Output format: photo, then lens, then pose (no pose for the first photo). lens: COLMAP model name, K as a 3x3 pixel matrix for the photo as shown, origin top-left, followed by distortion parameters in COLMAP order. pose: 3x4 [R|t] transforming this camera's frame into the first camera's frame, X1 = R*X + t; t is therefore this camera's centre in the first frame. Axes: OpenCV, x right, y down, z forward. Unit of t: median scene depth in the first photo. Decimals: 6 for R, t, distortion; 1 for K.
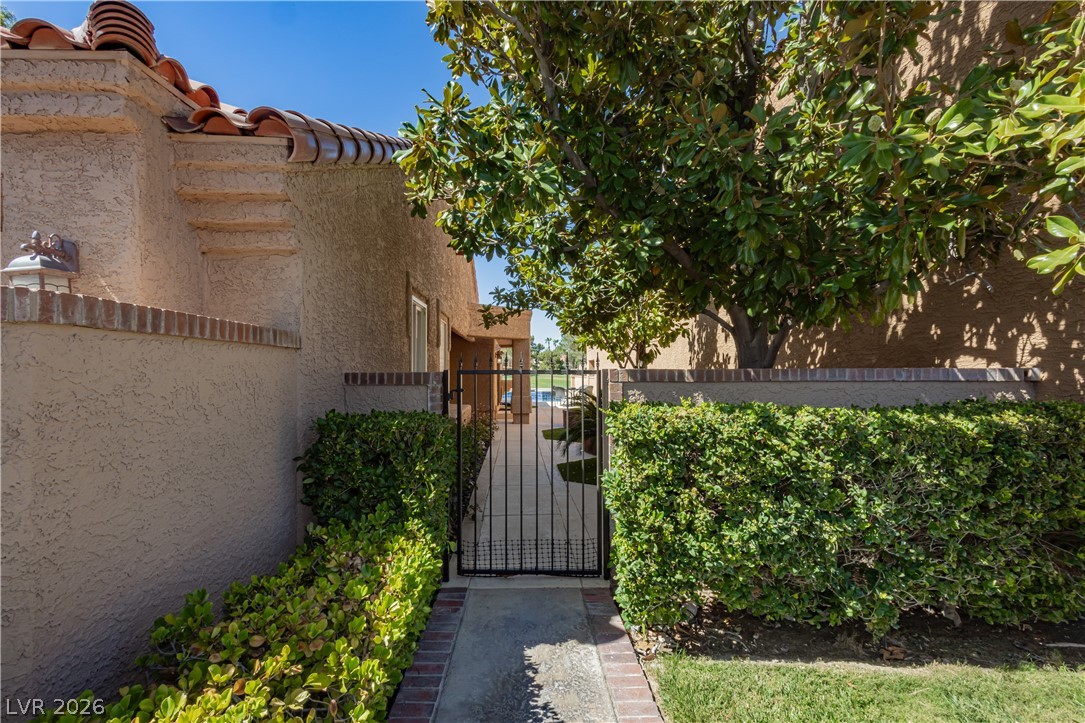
lens RADIAL K [[516.4, 0, 539.3], [0, 516.4, 376.9], [0, 0, 1]] dist [0.003269, 0.000172]
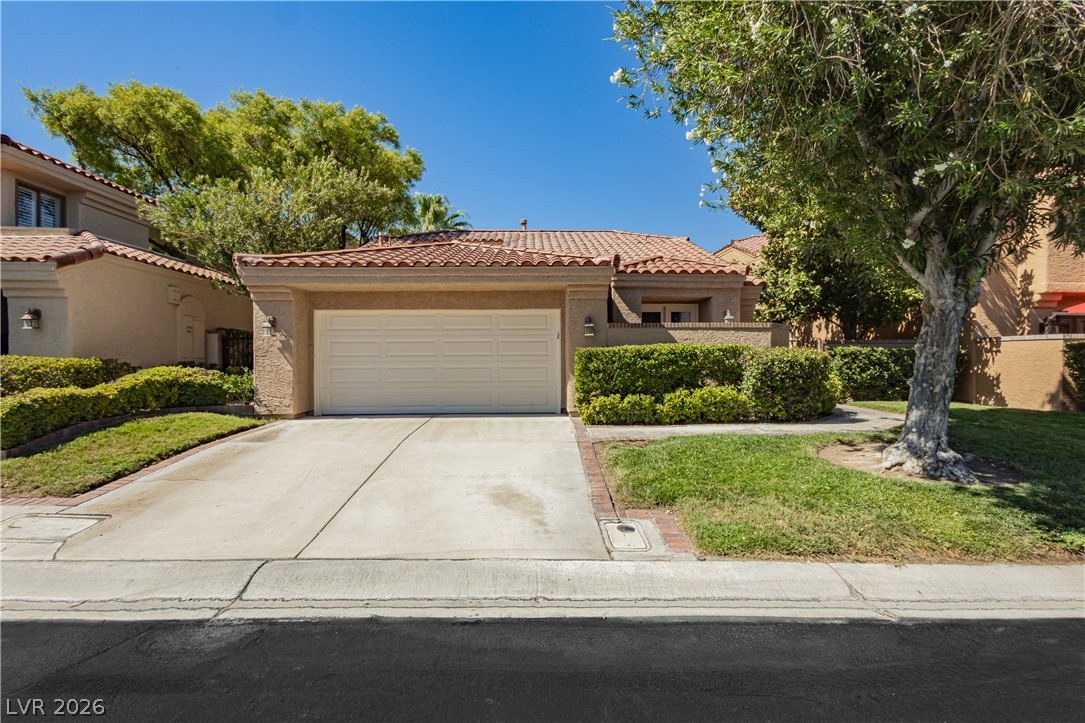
lens RADIAL K [[516.4, 0, 539.3], [0, 516.4, 376.9], [0, 0, 1]] dist [0.003269, 0.000172]
pose [[0.999959, 0.001456, -0.008890, -2.347150], [-0.001249, 0.999729, 0.023244, 0.214973], [0.008921, -0.023232, 0.999690, -3.432813]]
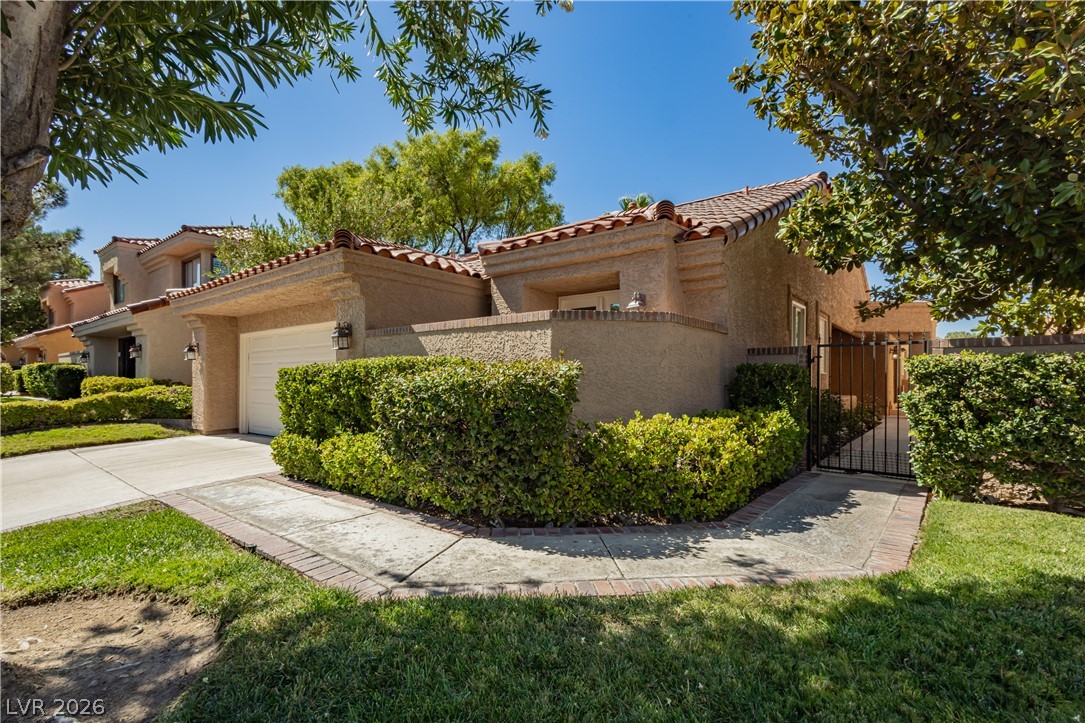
lens RADIAL K [[516.4, 0, 539.3], [0, 516.4, 376.9], [0, 0, 1]] dist [0.003269, 0.000172]
pose [[0.755447, 0.000910, -0.655209, 0.348394], [-0.011051, 0.999874, -0.011353, 0.164529], [0.655116, 0.015817, 0.755363, -1.141210]]
